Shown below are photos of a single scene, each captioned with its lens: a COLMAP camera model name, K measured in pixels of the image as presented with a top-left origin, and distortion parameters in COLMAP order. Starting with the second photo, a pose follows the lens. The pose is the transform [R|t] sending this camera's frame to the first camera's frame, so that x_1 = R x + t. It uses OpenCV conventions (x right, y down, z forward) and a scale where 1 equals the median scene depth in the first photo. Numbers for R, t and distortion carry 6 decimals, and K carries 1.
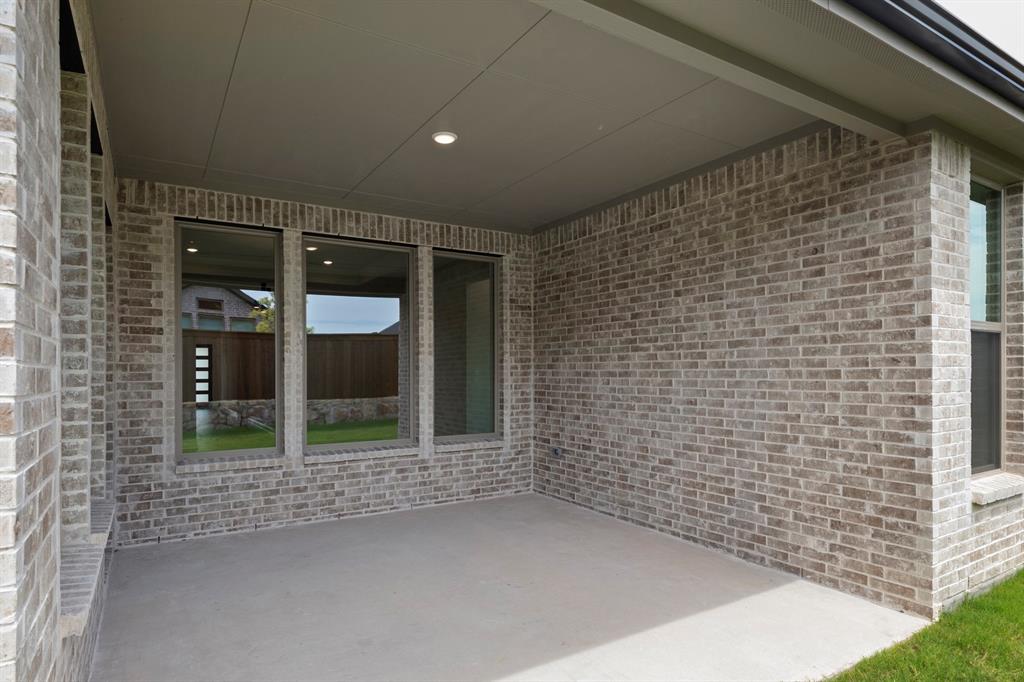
lens RADIAL K [[553.8, 0, 490.5], [0, 553.8, 367.2], [0, 0, 1]] dist [-0.001967, -0.000155]
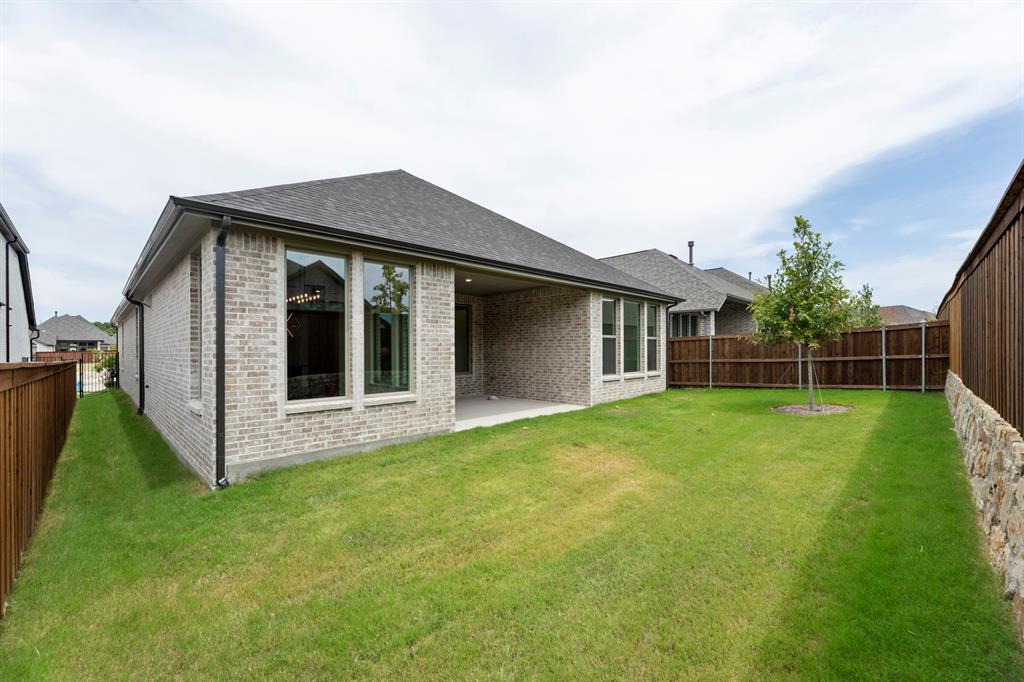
lens RADIAL K [[416.6, 0, 511.4], [0, 416.6, 345.8], [0, 0, 1]] dist [0.001891, 0.000156]
pose [[0.968431, 0.000794, 0.249279, -0.385224], [-0.000630, 1.000000, -0.000739, -0.005860], [-0.249280, 0.000559, 0.968431, -1.285067]]
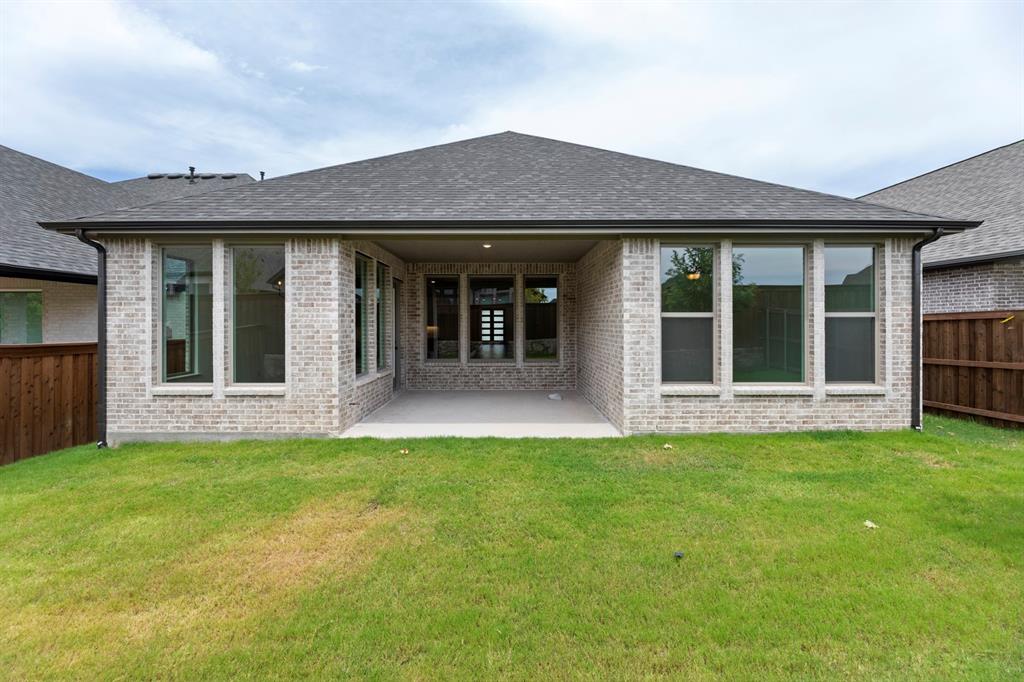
lens RADIAL K [[411.1, 0, 514.2], [0, 411.1, 315.9], [0, 0, 1]] dist [0.000826, 0.000113]
pose [[0.859514, -0.003524, -0.511100, 0.878507], [0.002856, 0.999994, -0.002093, -0.054544], [0.511104, 0.000340, 0.859519, -0.553952]]
